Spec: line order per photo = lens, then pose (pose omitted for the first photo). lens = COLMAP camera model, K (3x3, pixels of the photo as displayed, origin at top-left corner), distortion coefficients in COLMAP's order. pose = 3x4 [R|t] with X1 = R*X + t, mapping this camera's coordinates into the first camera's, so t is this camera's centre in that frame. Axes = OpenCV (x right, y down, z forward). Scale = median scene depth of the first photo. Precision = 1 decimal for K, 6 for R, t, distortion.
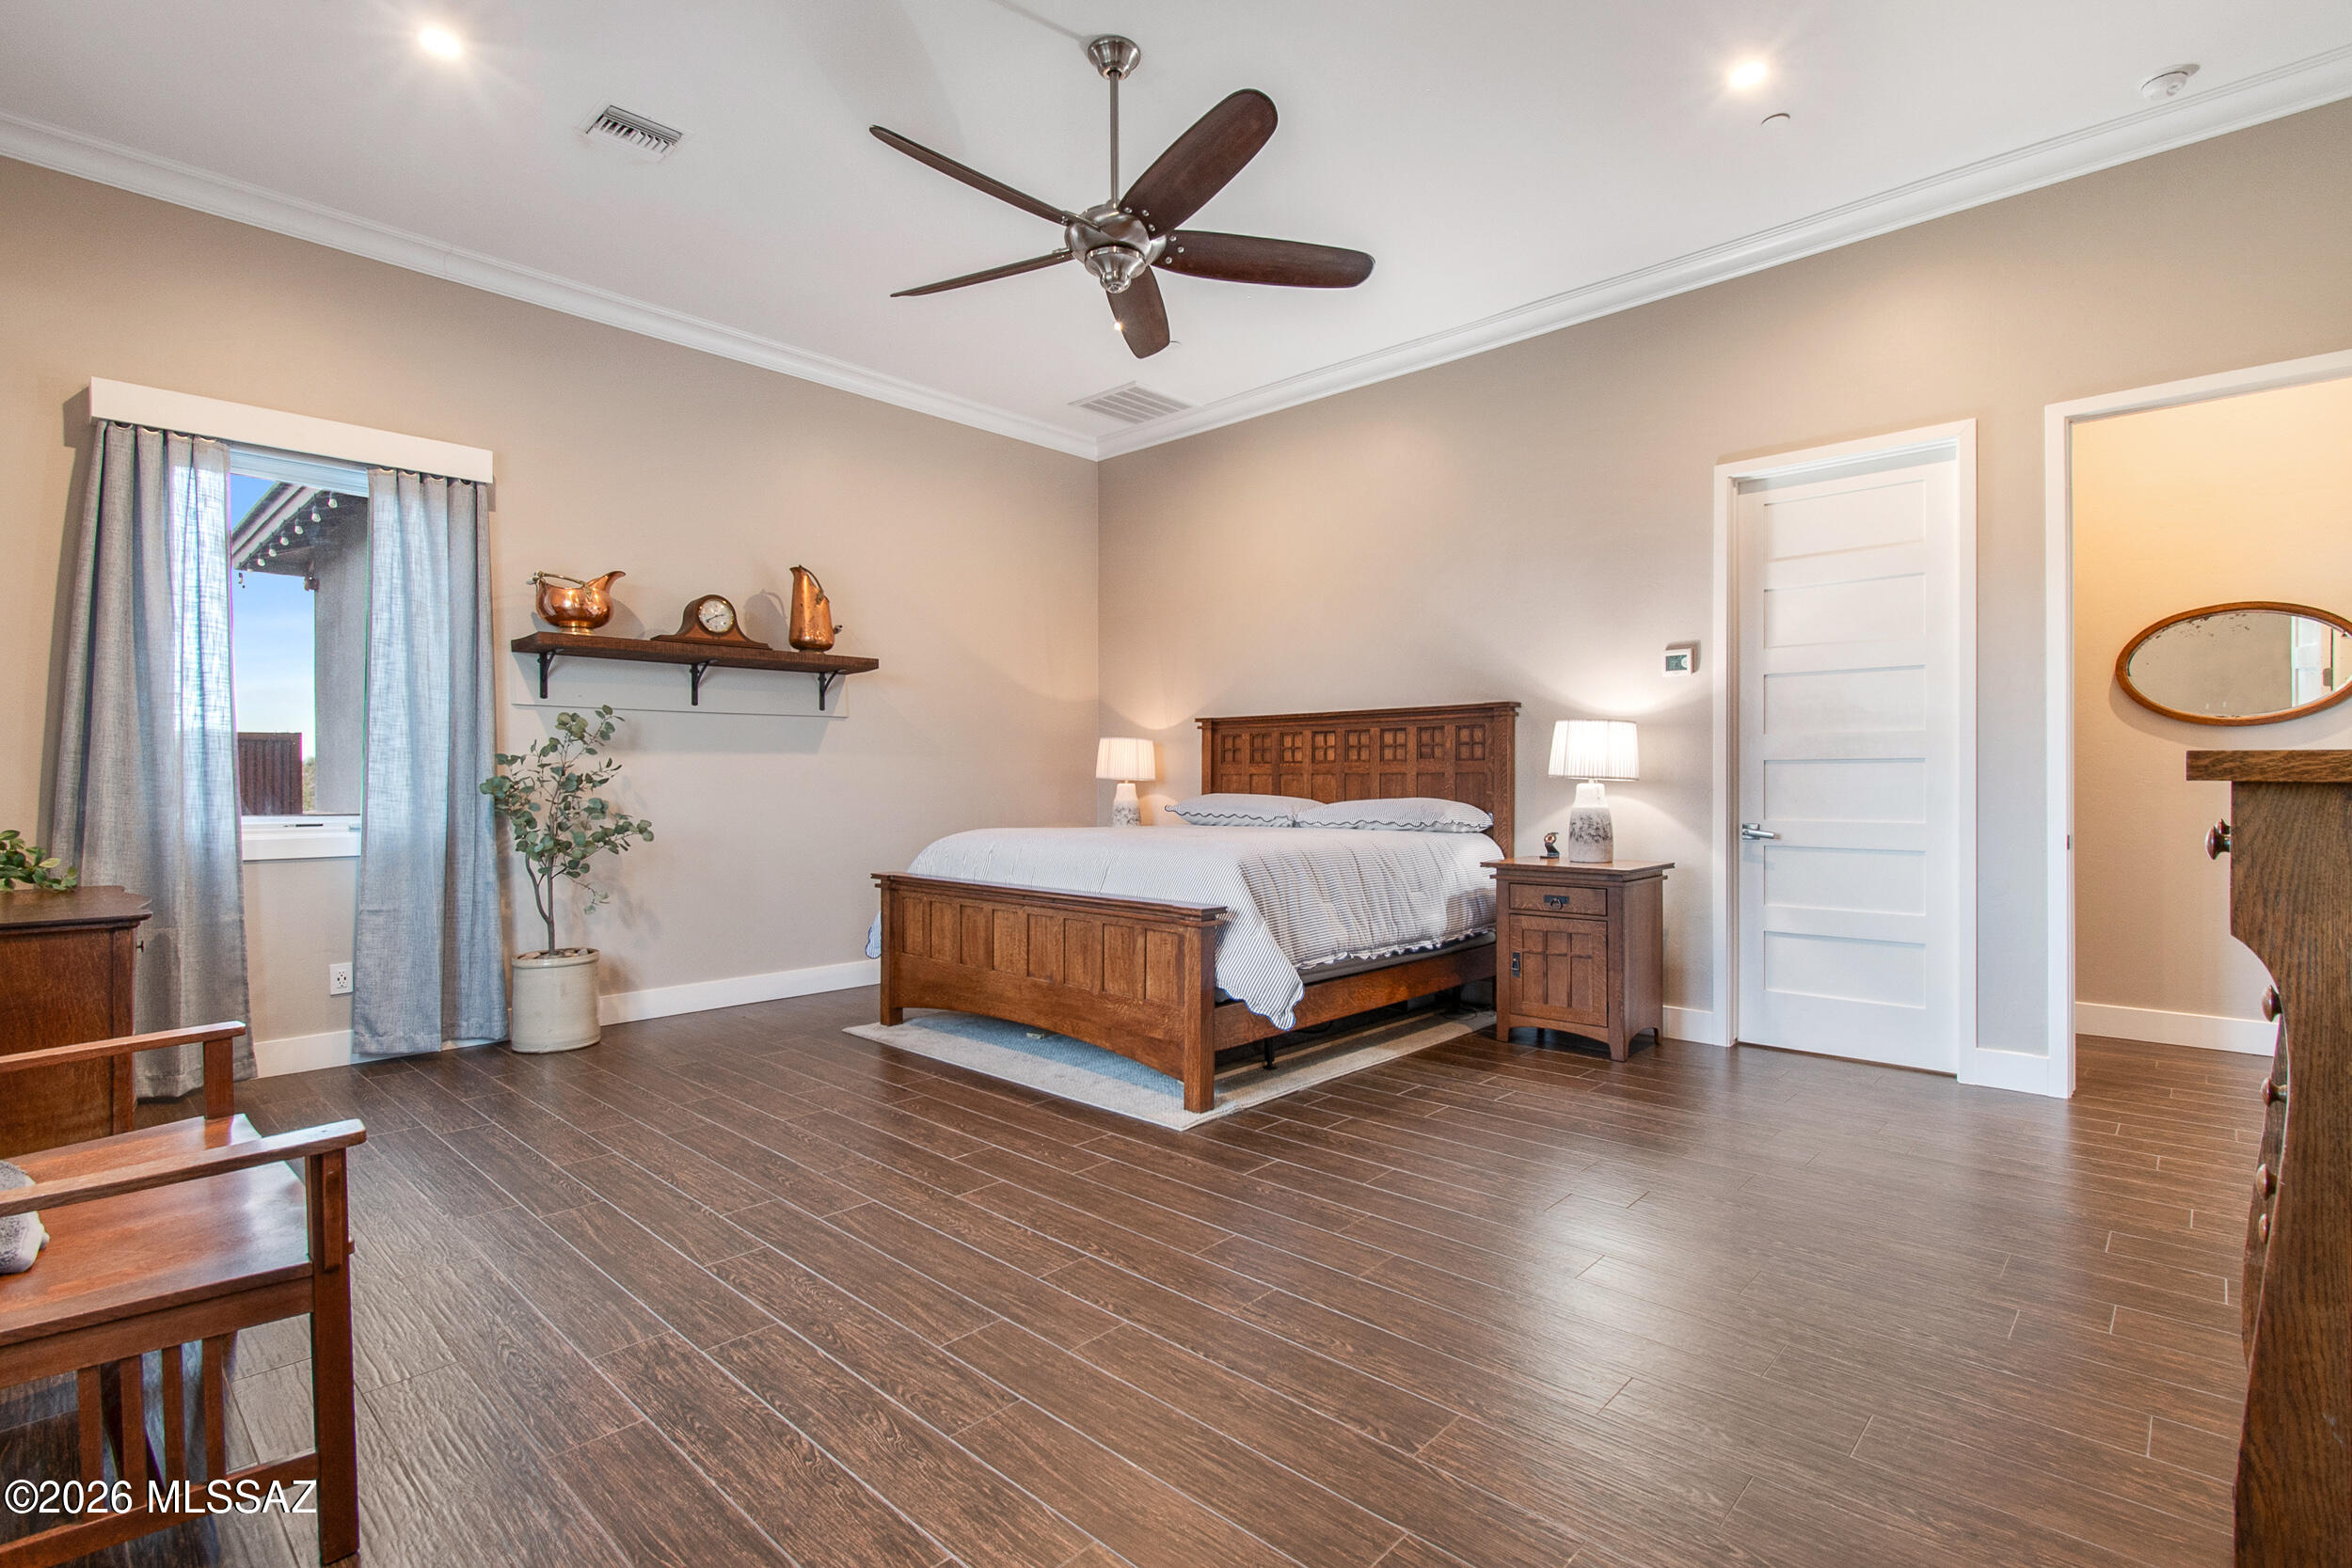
lens RADIAL K [[1072.1, 0, 1179.7], [0, 1072.1, 786.8], [0, 0, 1]] dist [-0.002405, -0.000566]
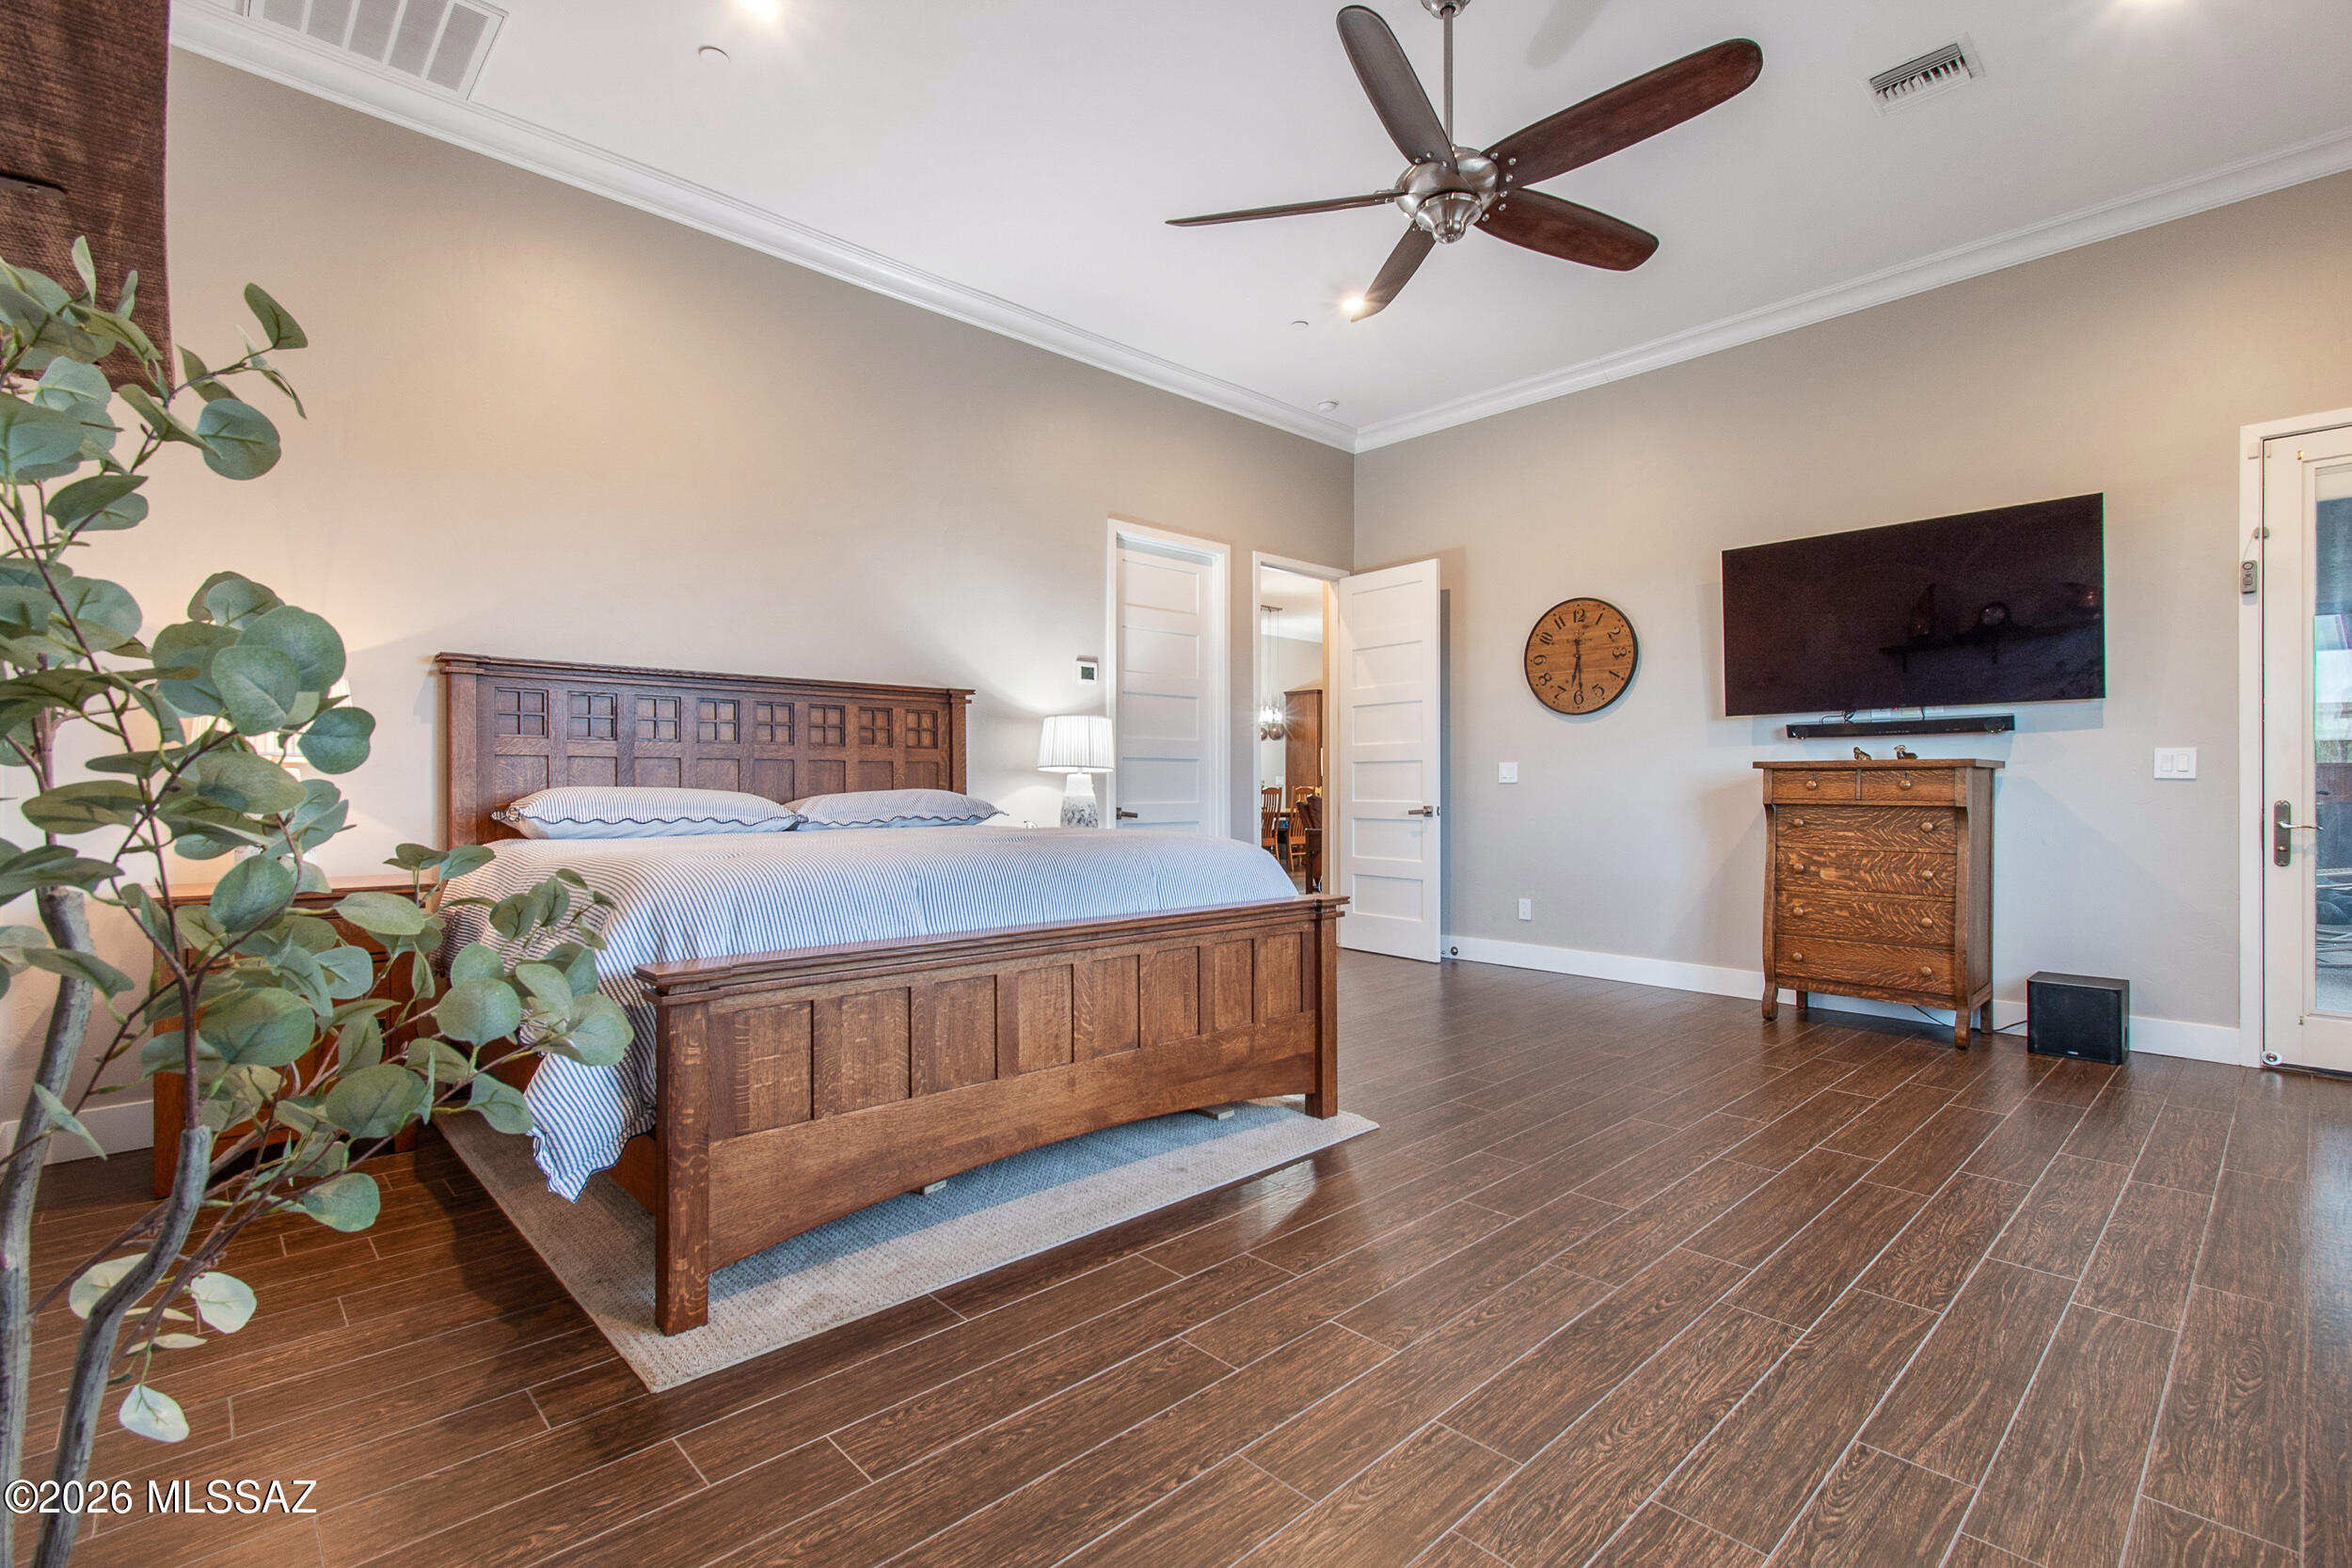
lens RADIAL K [[1065.4, 0, 1175.0], [0, 1065.4, 781.9], [0, 0, 1]] dist [0.000899, -0.000330]
pose [[0.081352, 0.005036, 0.996673, -1.079417], [0.006987, 0.999960, -0.005623, 0.018417], [-0.996661, 0.007421, 0.081313, 1.232746]]
